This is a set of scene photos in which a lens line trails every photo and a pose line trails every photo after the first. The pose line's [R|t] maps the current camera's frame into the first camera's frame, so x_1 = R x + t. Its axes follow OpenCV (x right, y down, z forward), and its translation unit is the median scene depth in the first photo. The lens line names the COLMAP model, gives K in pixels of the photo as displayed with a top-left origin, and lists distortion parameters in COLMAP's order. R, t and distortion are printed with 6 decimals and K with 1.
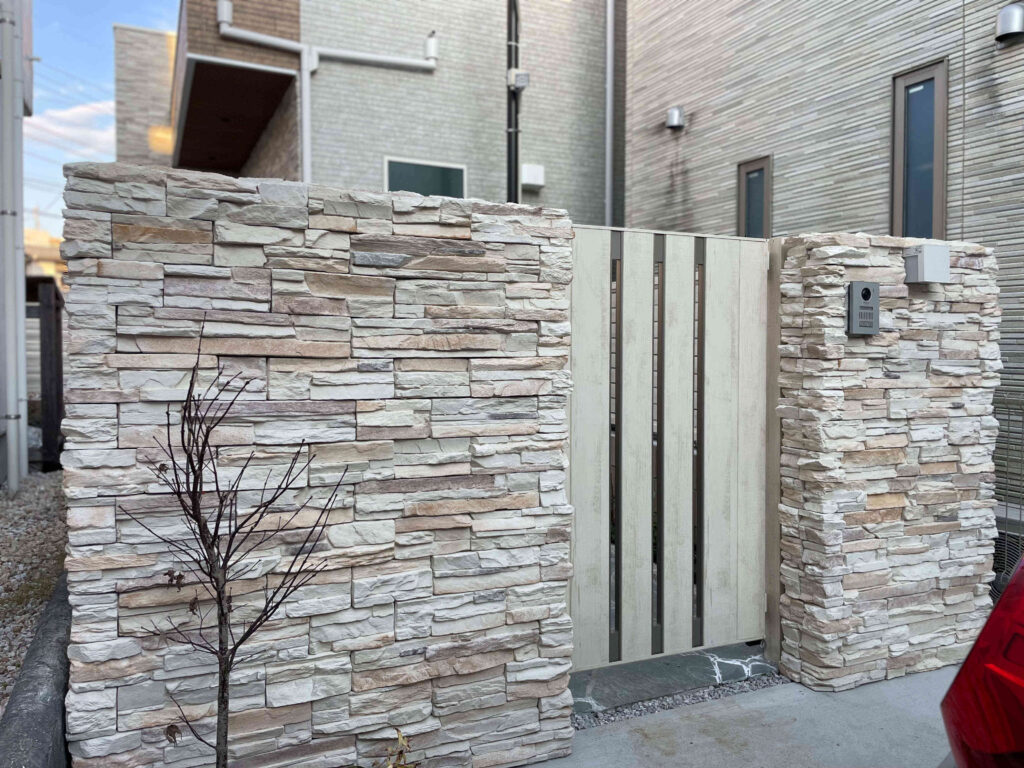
lens RADIAL K [[784.2, 0, 512.4], [0, 784.2, 381.7], [0, 0, 1]] dist [0.004999, 0.001415]
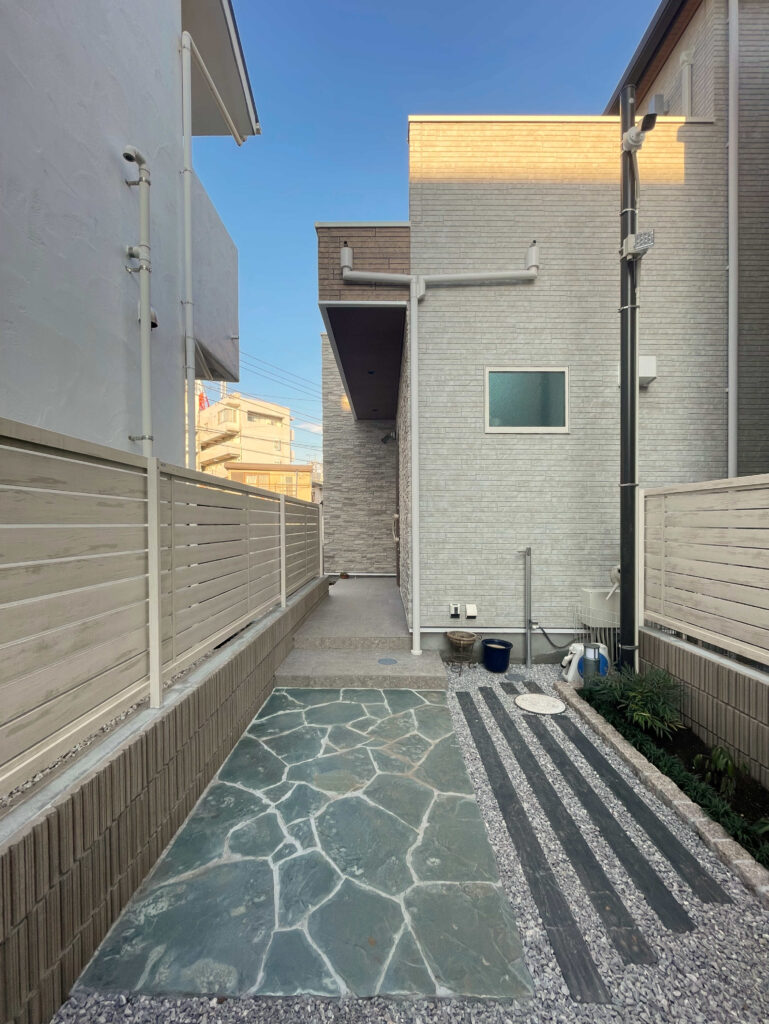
lens RADIAL K [[412.1, 0, 411.1], [0, 412.1, 533.1], [0, 0, 1]] dist [0.000280, -0.000001]
pose [[0.926554, -0.001741, -0.376158, -0.049597], [-0.010790, 0.999455, -0.031203, -0.048764], [0.376007, 0.032970, 0.926030, 0.469592]]
